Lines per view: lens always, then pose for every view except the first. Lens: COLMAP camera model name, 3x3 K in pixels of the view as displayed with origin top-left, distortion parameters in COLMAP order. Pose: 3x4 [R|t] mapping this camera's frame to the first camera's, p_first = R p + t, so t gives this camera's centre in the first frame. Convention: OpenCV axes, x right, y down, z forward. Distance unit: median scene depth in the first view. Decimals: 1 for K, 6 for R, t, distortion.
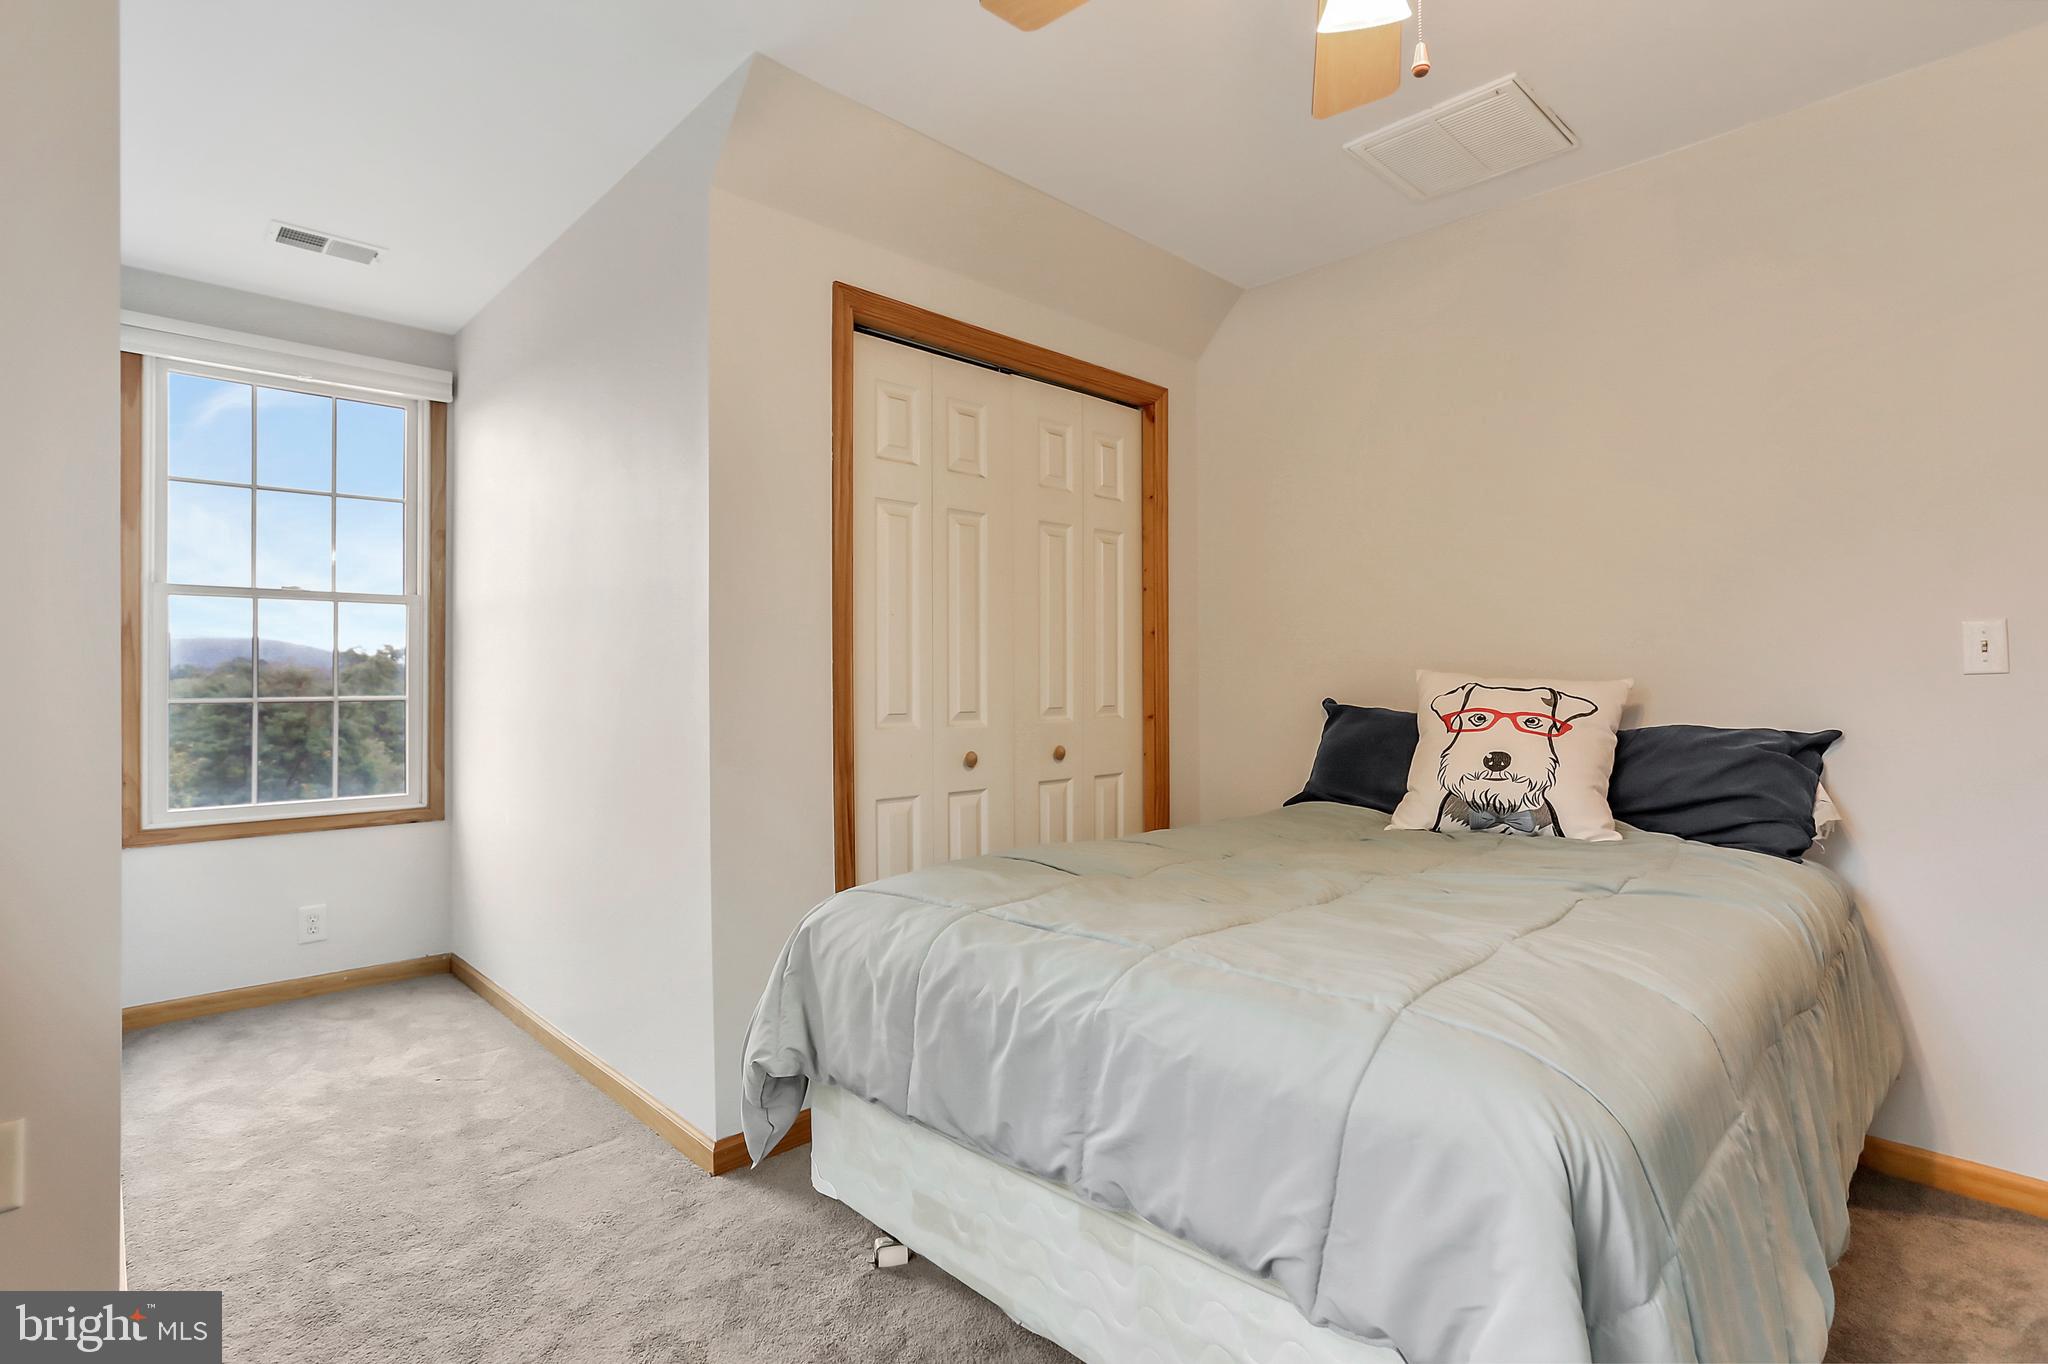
lens RADIAL K [[1004.3, 0, 1033.8], [0, 1004.3, 678.2], [0, 0, 1]] dist [-0.059834, 0.027166]
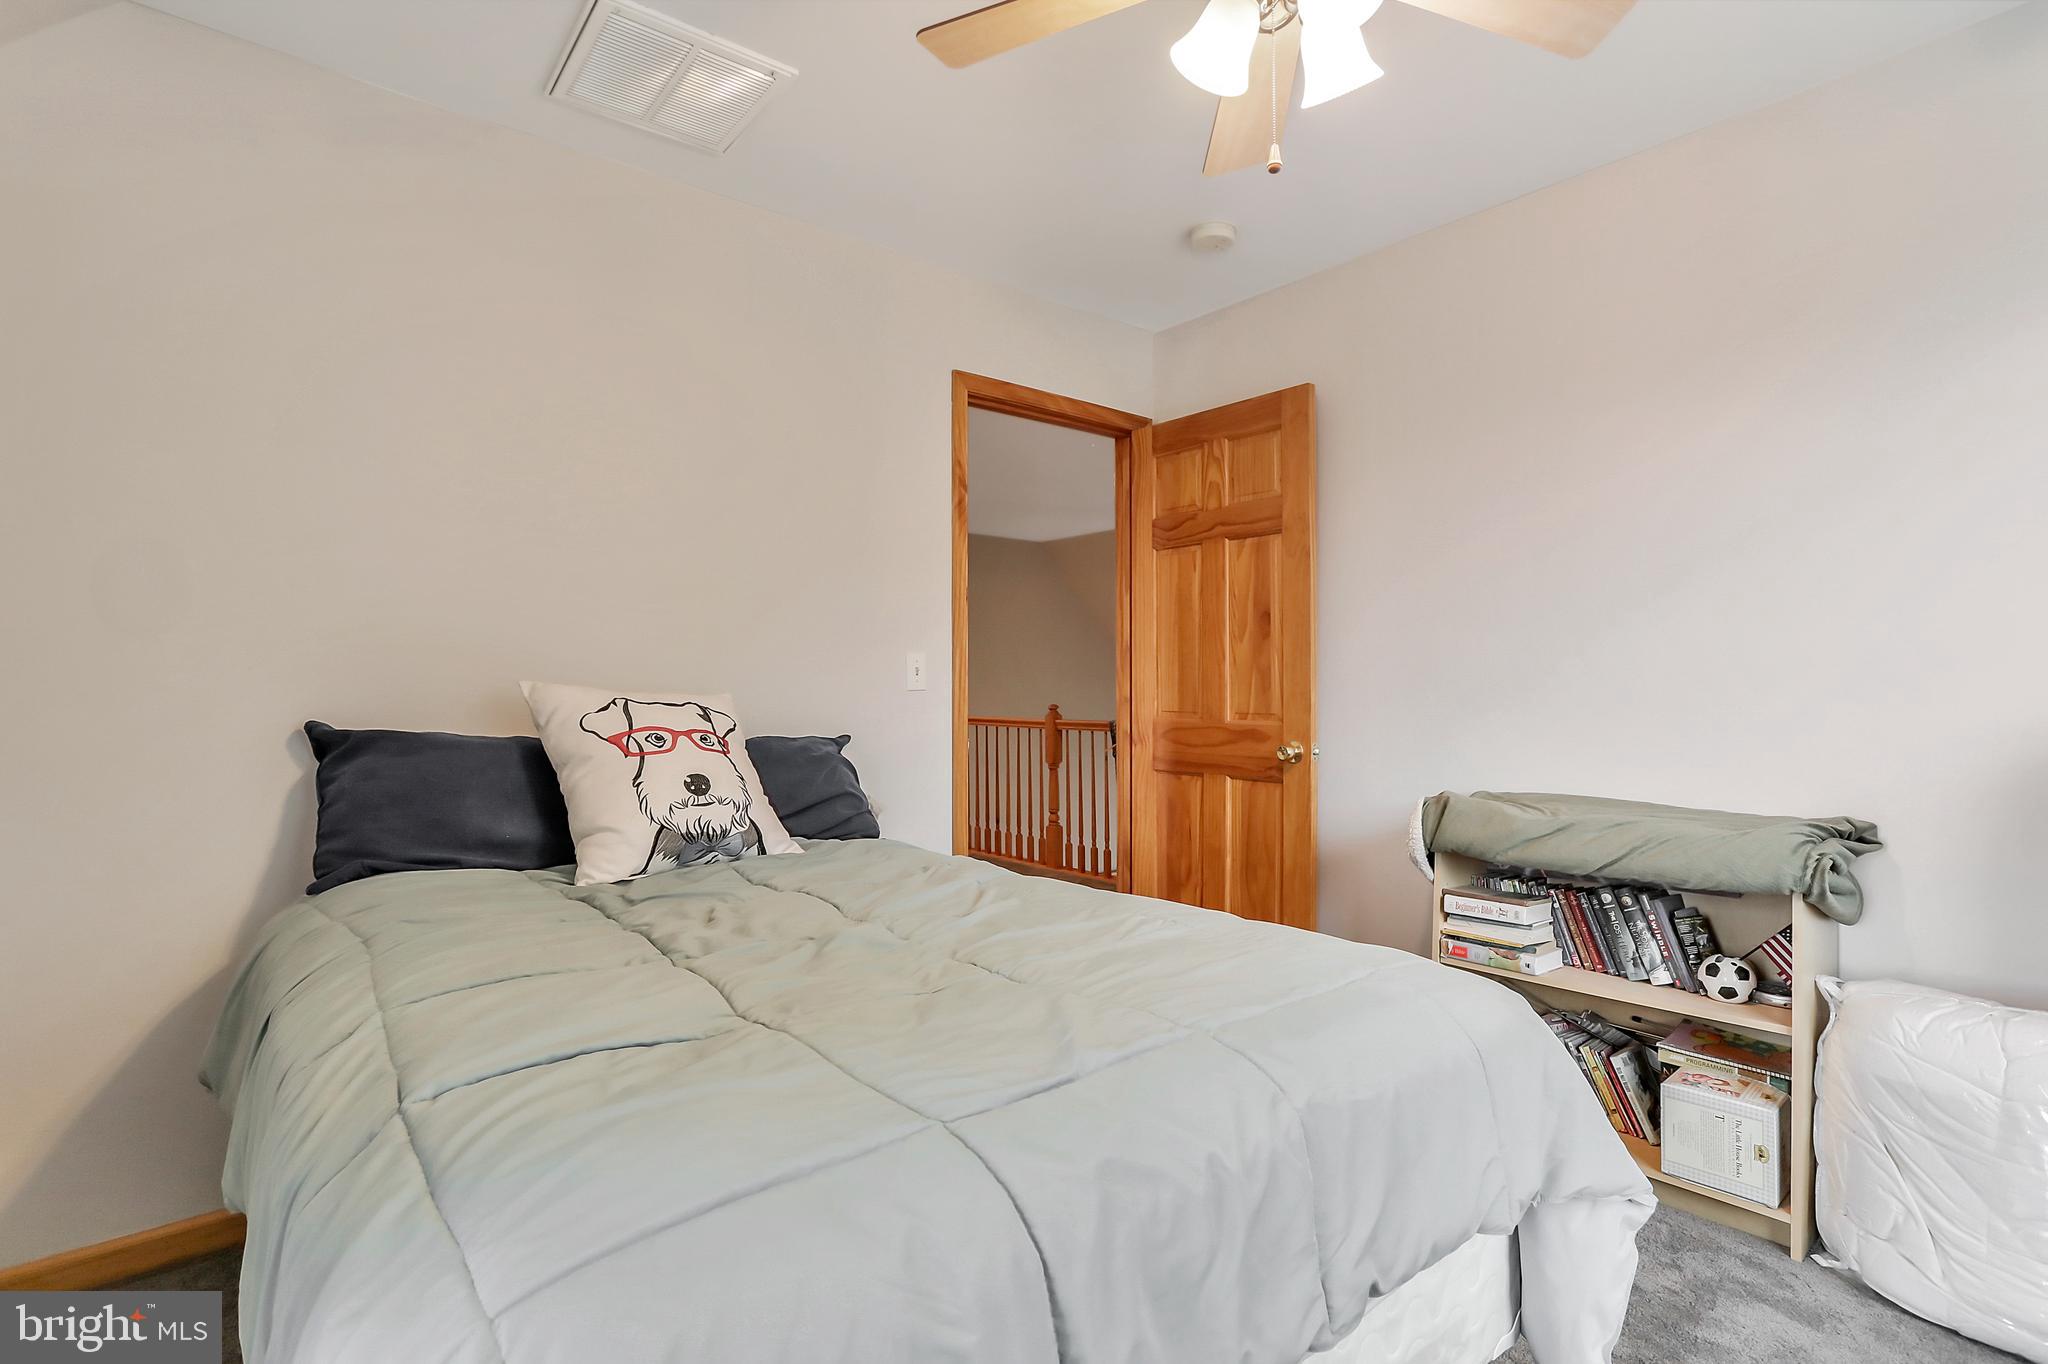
lens RADIAL K [[1004.3, 0, 1033.8], [0, 1004.3, 678.2], [0, 0, 1]] dist [-0.059834, 0.027166]
pose [[0.076378, 0.018833, 0.996901, -0.412108], [0.000711, 0.999820, -0.018942, 0.004722], [-0.997079, 0.002155, 0.076351, 0.626944]]
